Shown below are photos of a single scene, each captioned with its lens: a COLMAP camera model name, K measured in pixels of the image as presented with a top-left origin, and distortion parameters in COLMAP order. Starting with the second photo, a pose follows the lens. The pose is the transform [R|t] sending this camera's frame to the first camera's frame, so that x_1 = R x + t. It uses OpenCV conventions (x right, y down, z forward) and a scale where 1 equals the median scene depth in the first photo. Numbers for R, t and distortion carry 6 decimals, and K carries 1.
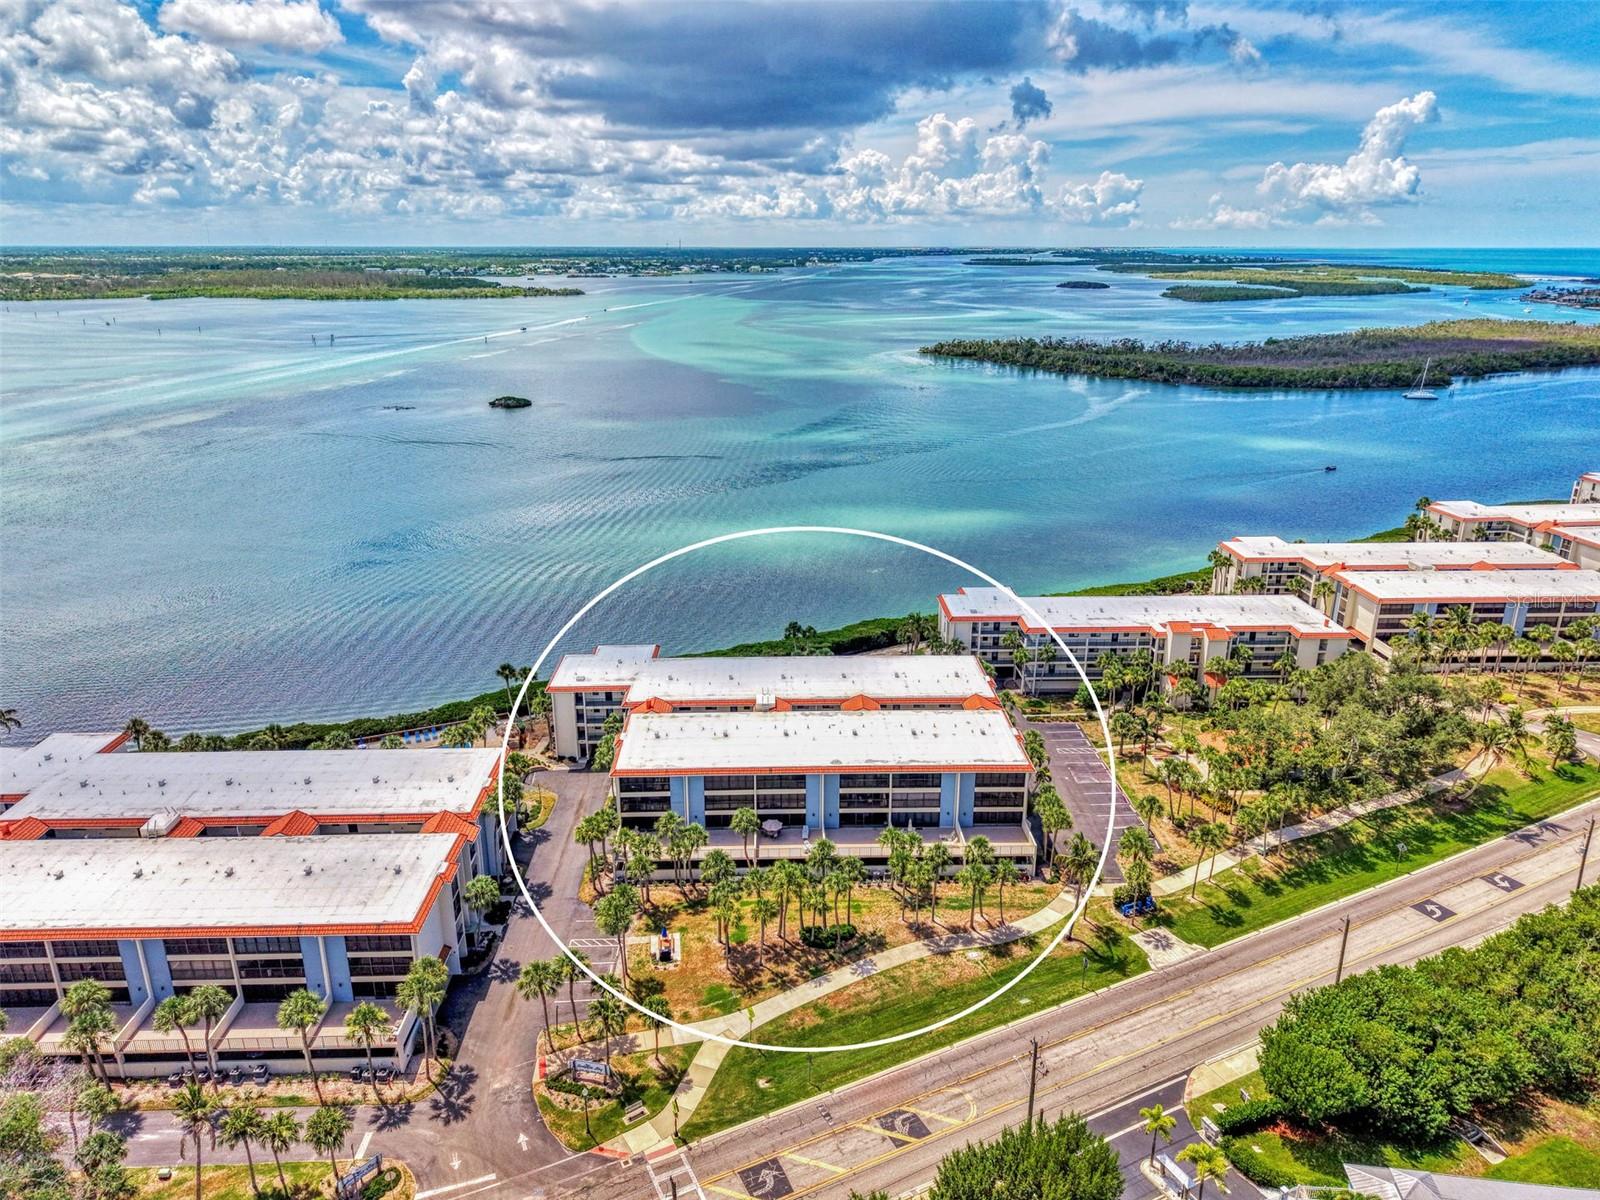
lens RADIAL K [[1081.9, 0, 800.1], [0, 1081.9, 606.8], [0, 0, 1]] dist [0.014091, -0.005562]
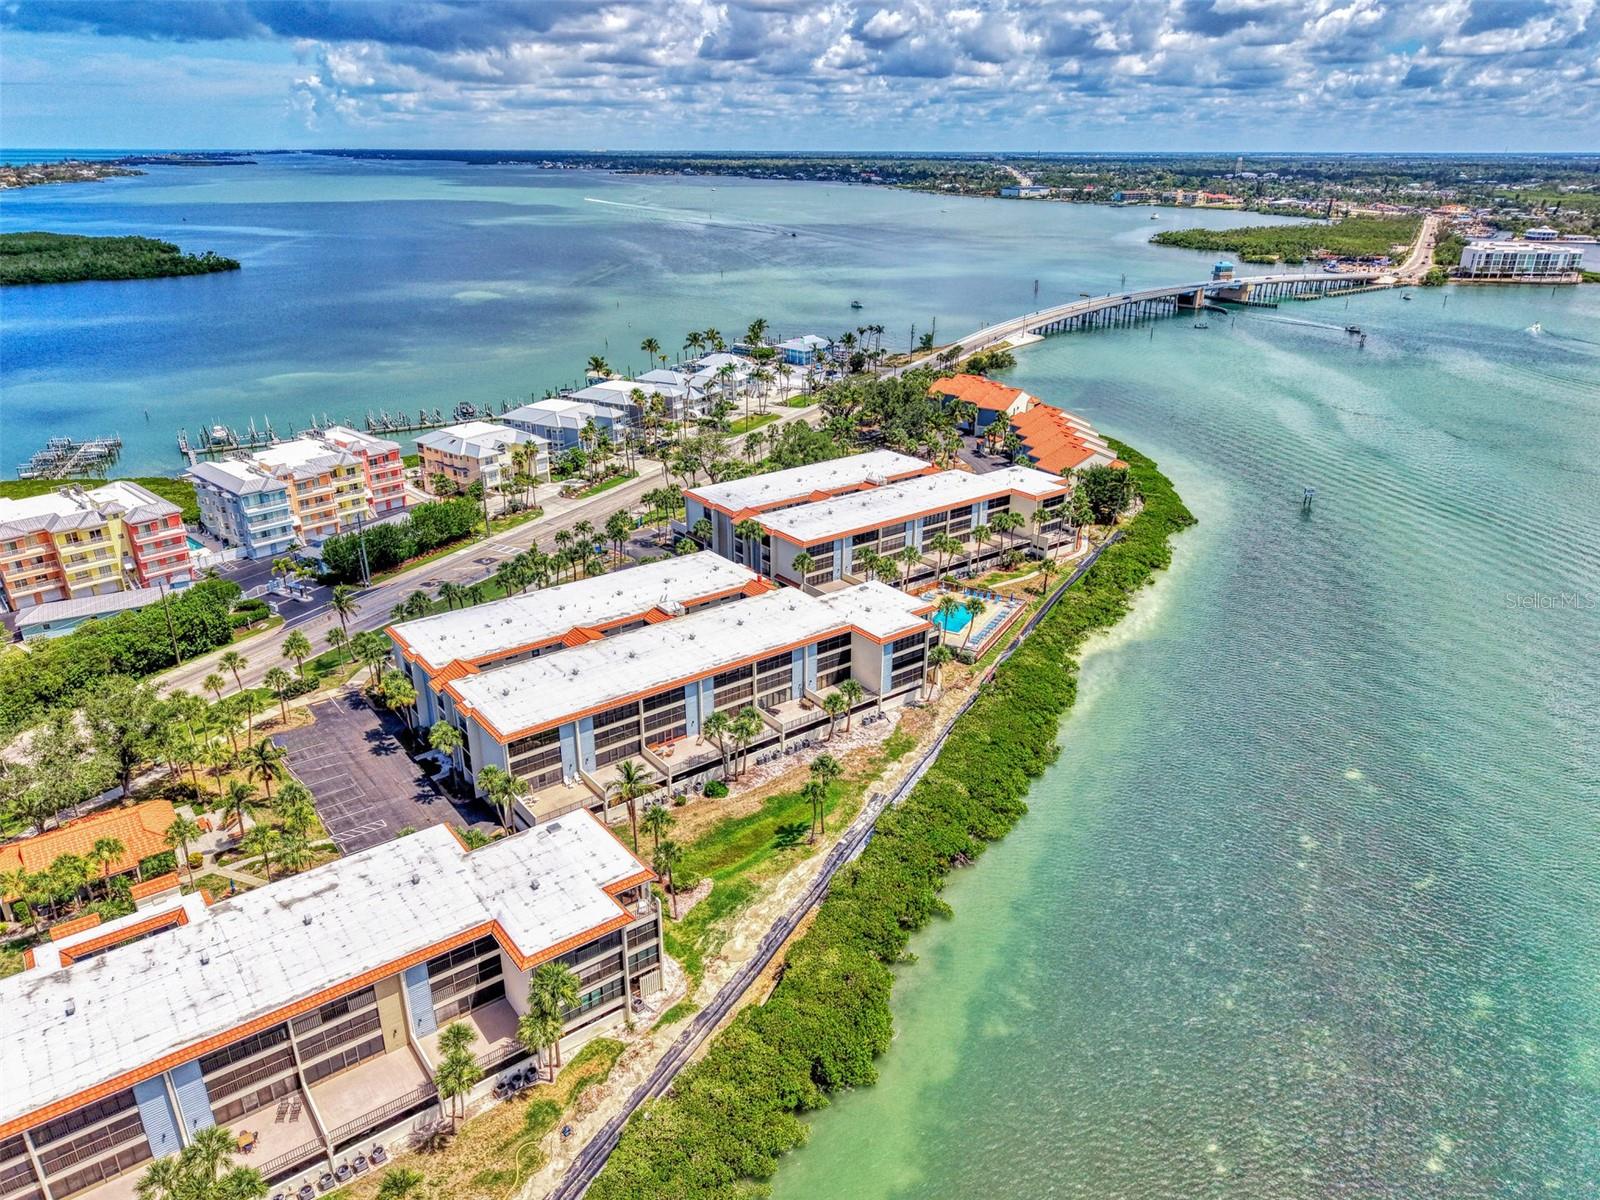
lens RADIAL K [[1081.9, 0, 800.1], [0, 1081.9, 606.8], [0, 0, 1]] dist [0.014091, -0.005562]
pose [[-0.809050, 0.229990, -0.540873, 0.414164], [-0.191535, 0.766849, 0.612582, -0.553569], [0.555656, 0.599206, -0.576368, 1.644435]]
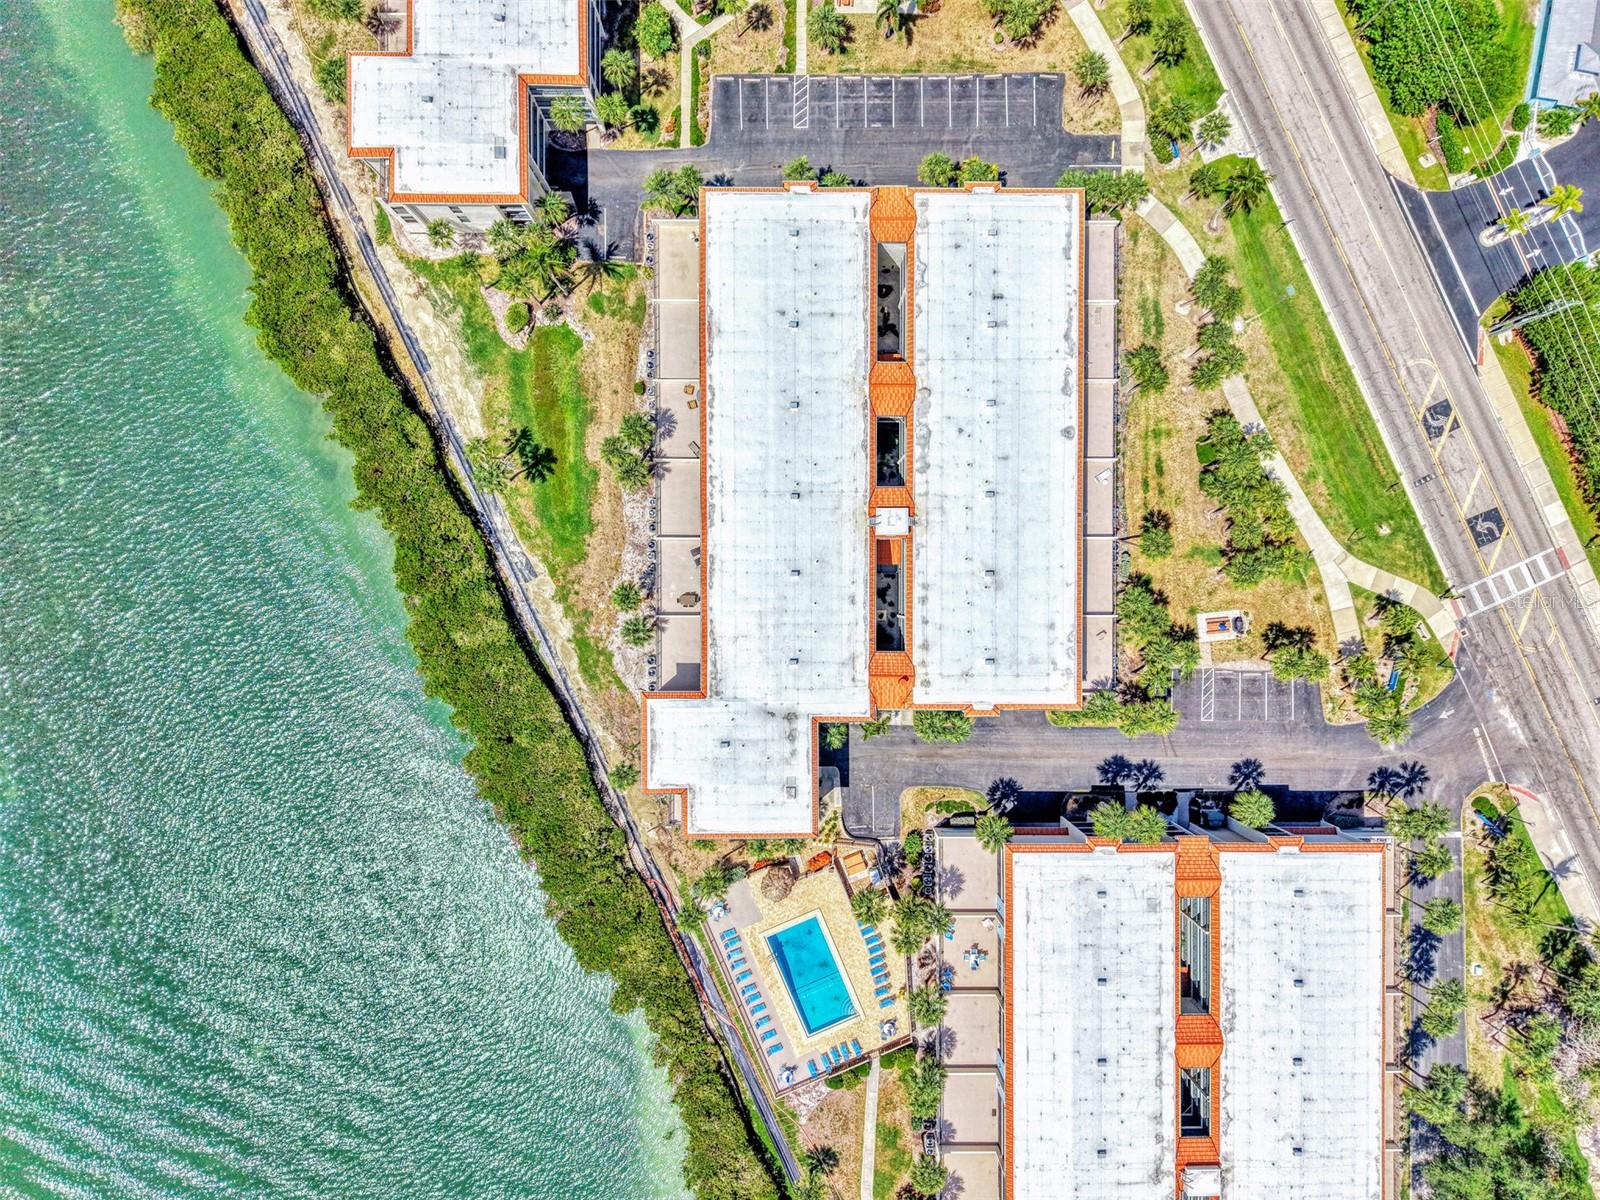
lens RADIAL K [[1031.5, 0, 800.0], [0, 1031.5, 600.0], [0, 0, 1]] dist [0.041083, -0.040649]
pose [[0.026718, -0.999621, -0.006563, -0.081189], [0.315469, 0.002202, 0.948933, -0.579253], [-0.948560, -0.027424, 0.315409, 0.837506]]
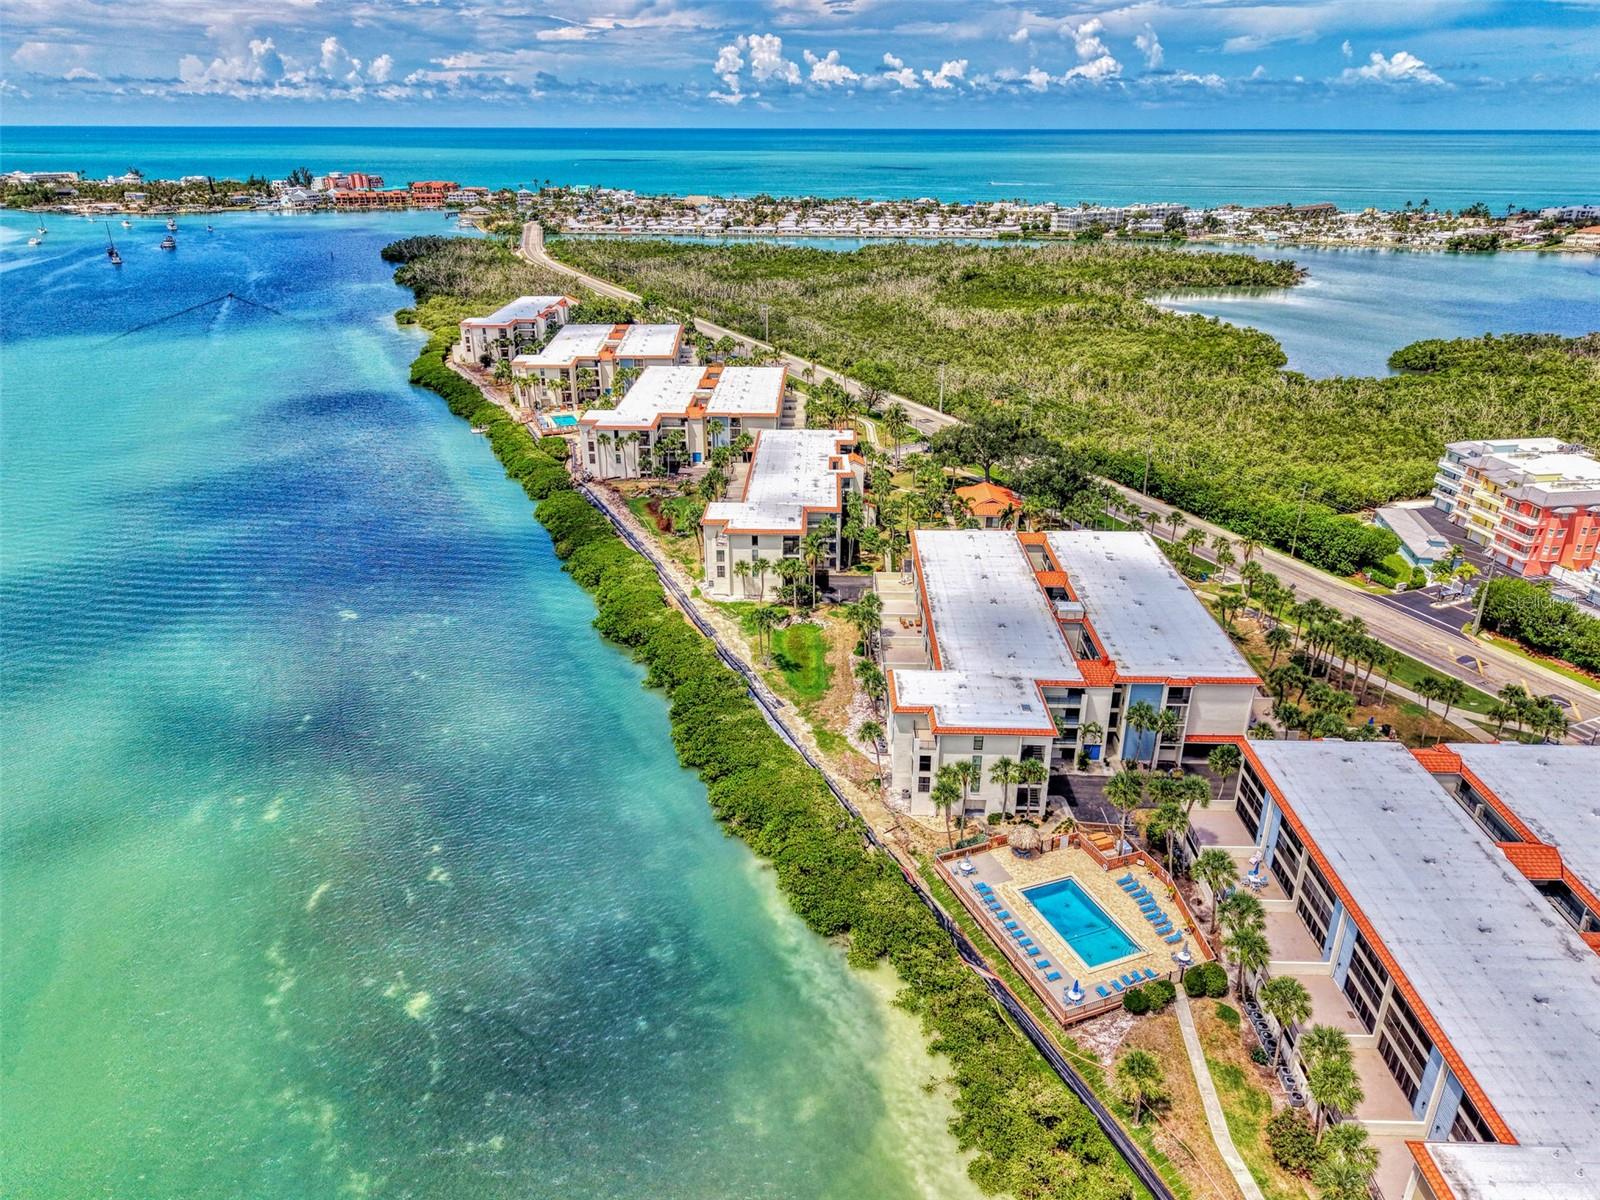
lens RADIAL K [[1080.0, 0, 802.6], [0, 1080.0, 627.9], [0, 0, 1]] dist [0.053900, -0.035248]
pose [[0.051809, -0.416277, 0.907761, -0.935698], [0.320613, 0.867797, 0.379652, -0.343318], [-0.945792, 0.271370, 0.178423, 1.054245]]
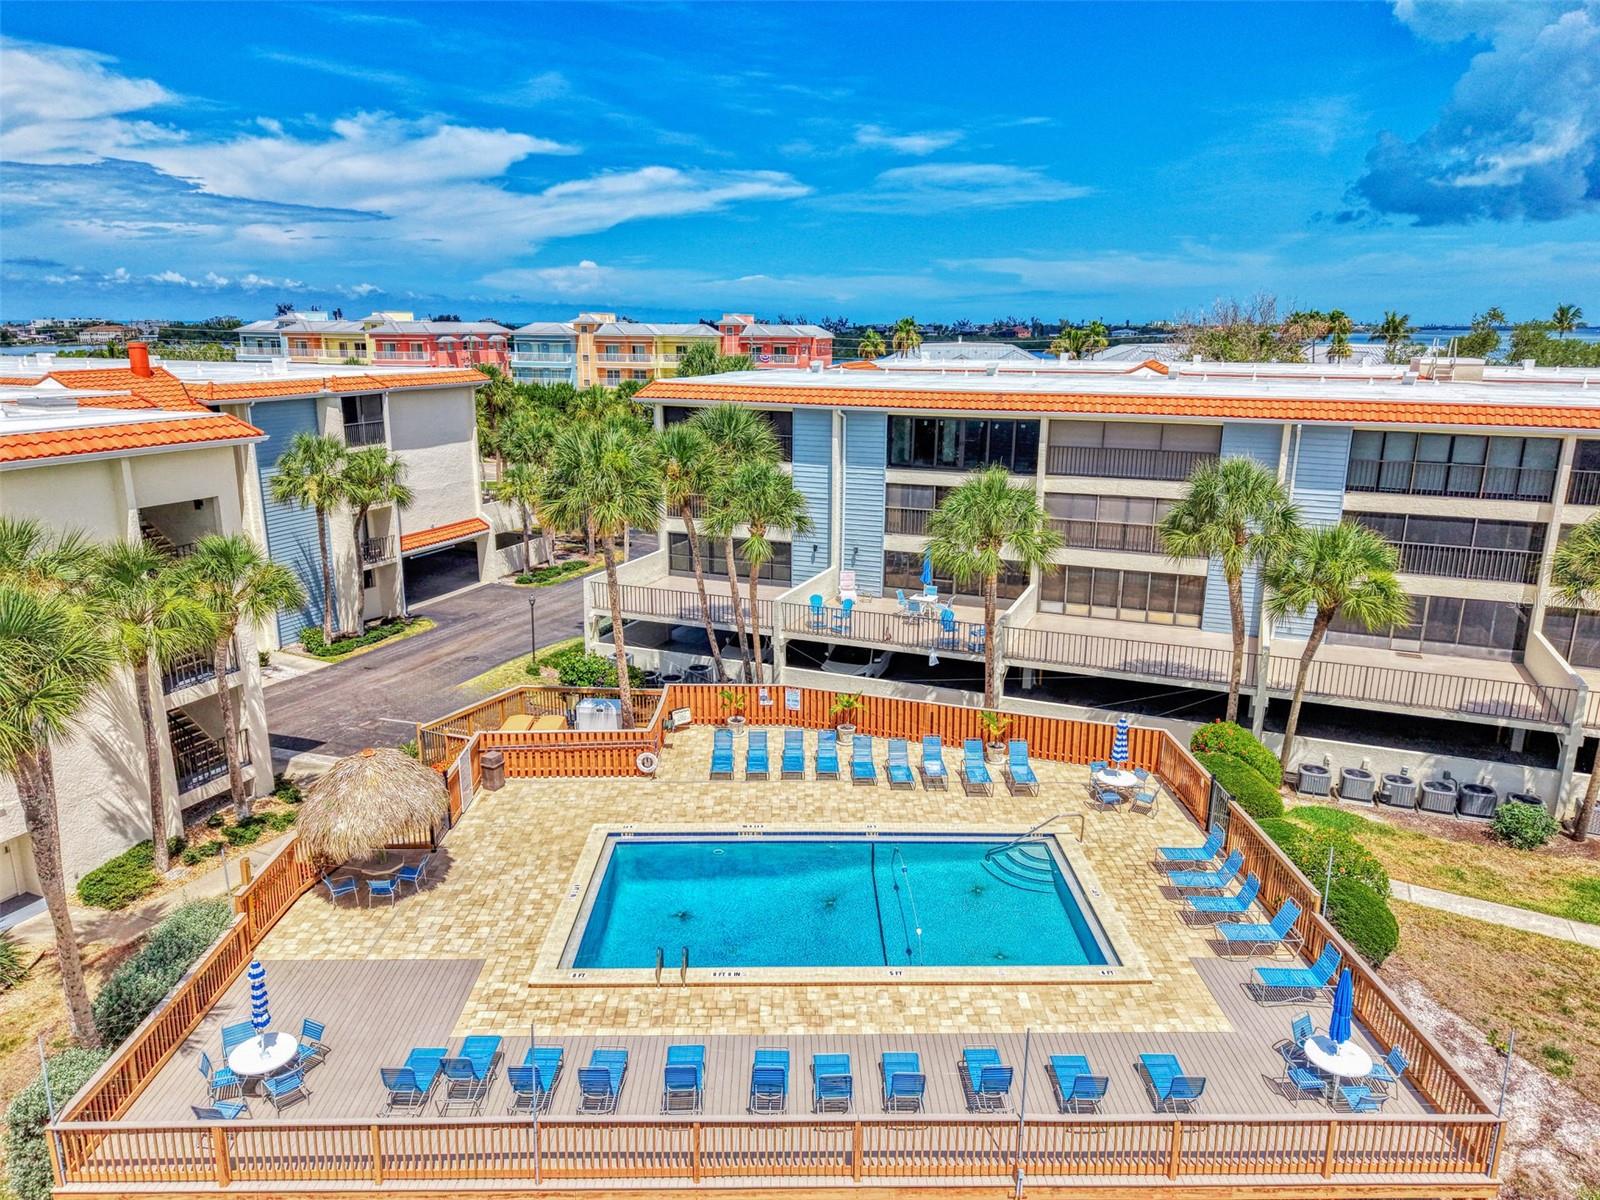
lens RADIAL K [[1081.9, 0, 800.1], [0, 1081.9, 606.8], [0, 0, 1]] dist [0.014091, -0.005562]
pose [[-0.911639, -0.106499, 0.396953, -0.421039], [0.130470, 0.840892, 0.525241, 0.016554], [-0.389733, 0.530621, -0.752695, 1.171111]]
